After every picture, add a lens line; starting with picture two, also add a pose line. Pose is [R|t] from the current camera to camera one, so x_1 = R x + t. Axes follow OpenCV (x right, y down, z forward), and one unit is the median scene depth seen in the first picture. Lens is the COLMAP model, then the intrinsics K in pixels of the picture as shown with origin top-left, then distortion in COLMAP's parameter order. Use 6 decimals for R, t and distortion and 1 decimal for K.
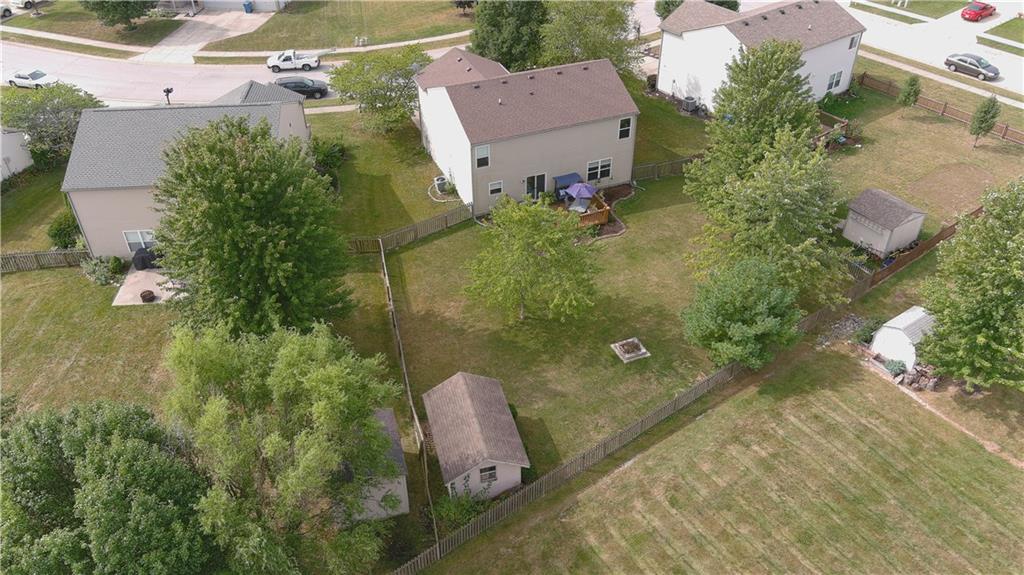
lens RADIAL K [[815.7, 0, 509.1], [0, 815.7, 275.7], [0, 0, 1]] dist [0.038285, -0.005526]
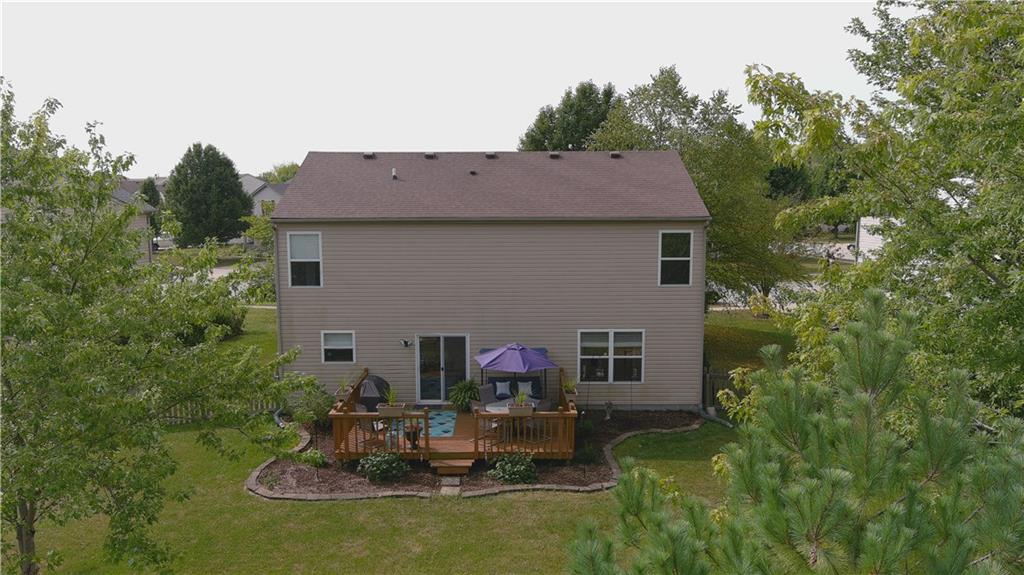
lens RADIAL K [[801.7, 0, 512.0], [0, 801.7, 287.5], [0, 0, 1]] dist [0.036107, -0.004802]
pose [[0.927442, 0.054301, -0.370003, 0.215096], [-0.223716, 0.873398, -0.432583, 0.025791], [0.299670, 0.483971, 0.822174, 0.649090]]
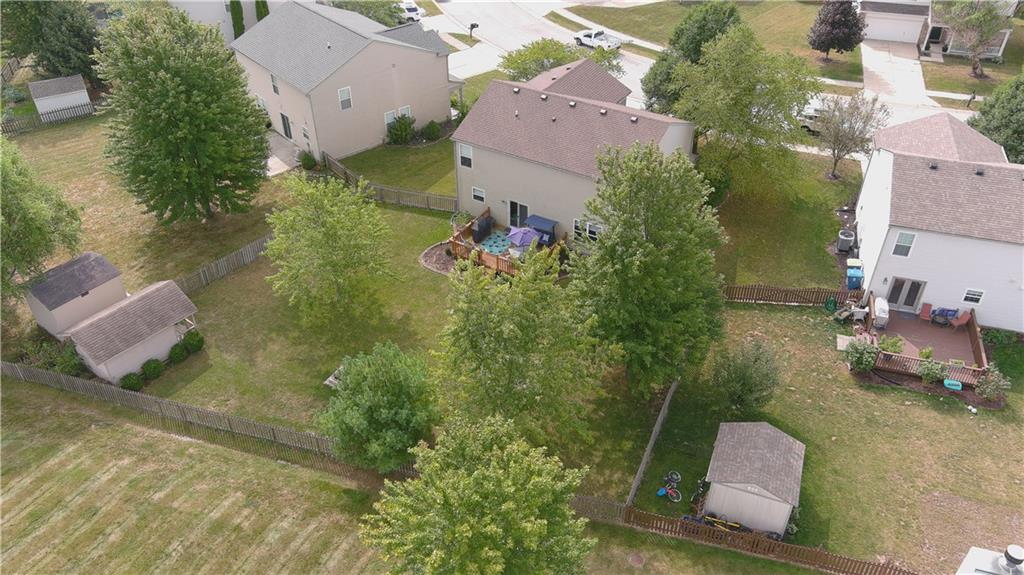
lens RADIAL K [[801.7, 0, 512.0], [0, 801.7, 287.5], [0, 0, 1]] dist [0.036107, -0.004802]
pose [[0.590410, 0.492862, -0.639143, 0.640036], [-0.474602, 0.852523, 0.218992, -0.232216], [0.652817, 0.174043, 0.737251, 0.344667]]
